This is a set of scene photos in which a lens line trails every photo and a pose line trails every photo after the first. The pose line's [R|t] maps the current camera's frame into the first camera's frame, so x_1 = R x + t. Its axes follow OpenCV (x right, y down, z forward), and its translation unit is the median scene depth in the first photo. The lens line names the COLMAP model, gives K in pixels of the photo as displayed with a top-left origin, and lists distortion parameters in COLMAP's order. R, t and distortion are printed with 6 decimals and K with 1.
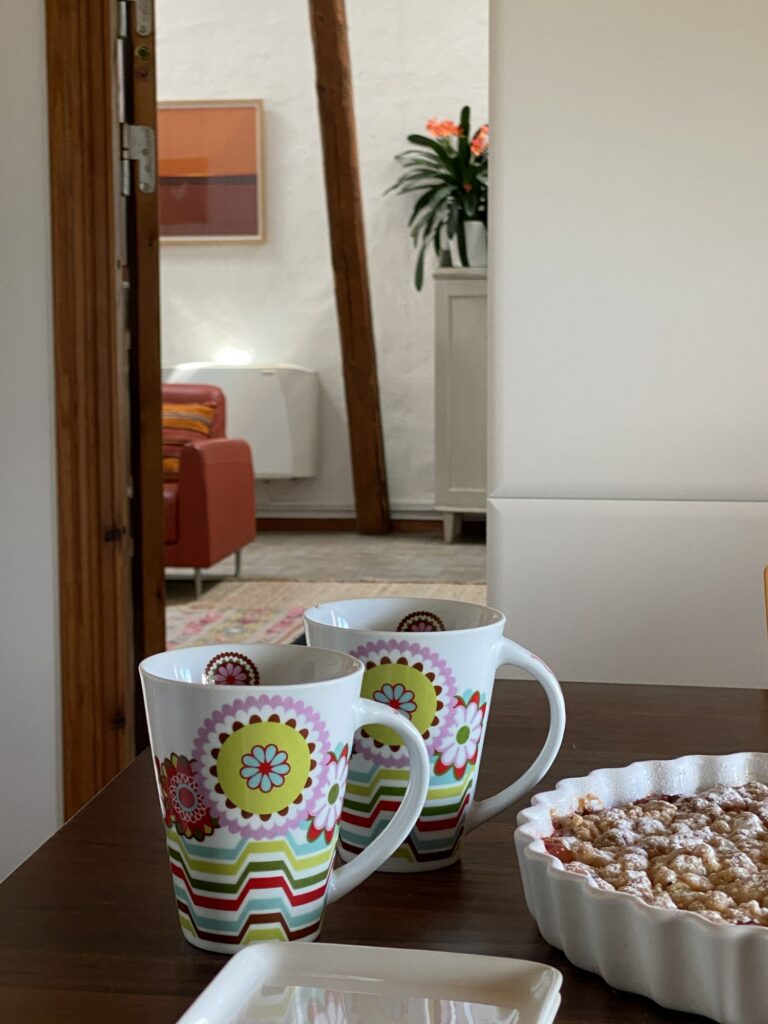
lens RADIAL K [[2112.1, 0, 384.0], [0, 2112.1, 511.7], [0, 0, 1]] dist [-0.013013, 0.000000]
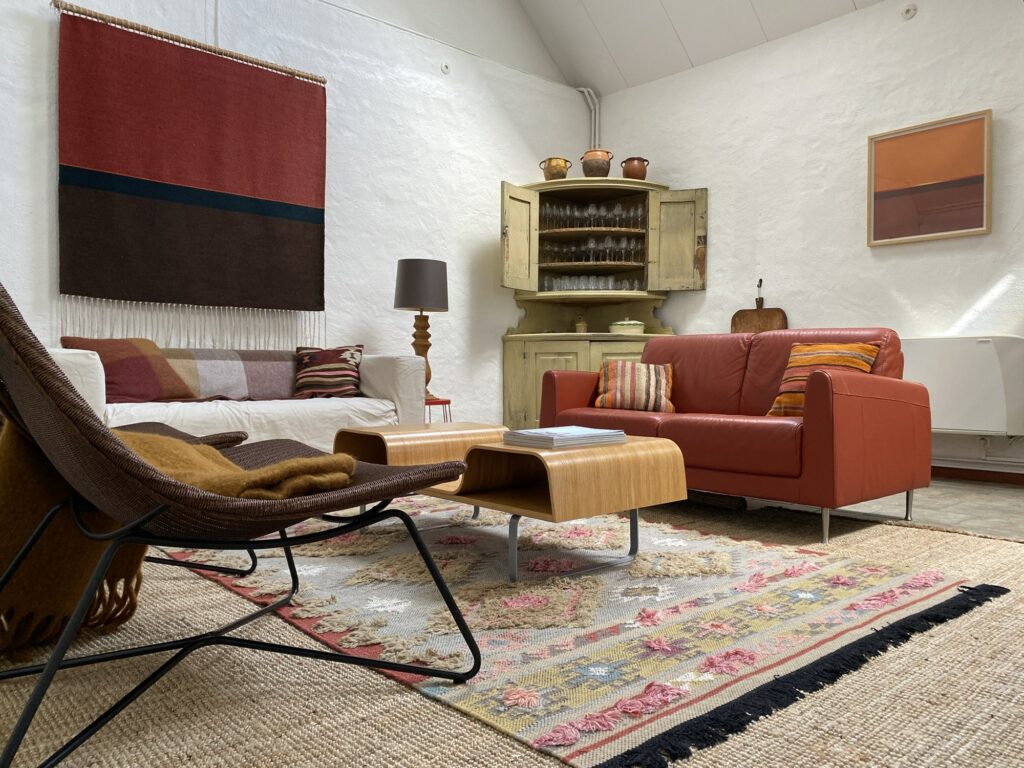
lens RADIAL K [[787.7, 0, 512.8], [0, 787.7, 384.8], [0, 0, 1]] dist [-0.015664, -0.007134]
pose [[0.771568, 0.035476, -0.635157, 0.017733], [-0.091086, 0.994317, -0.055112, 0.003719], [0.629592, 0.100377, 0.770414, 0.515576]]
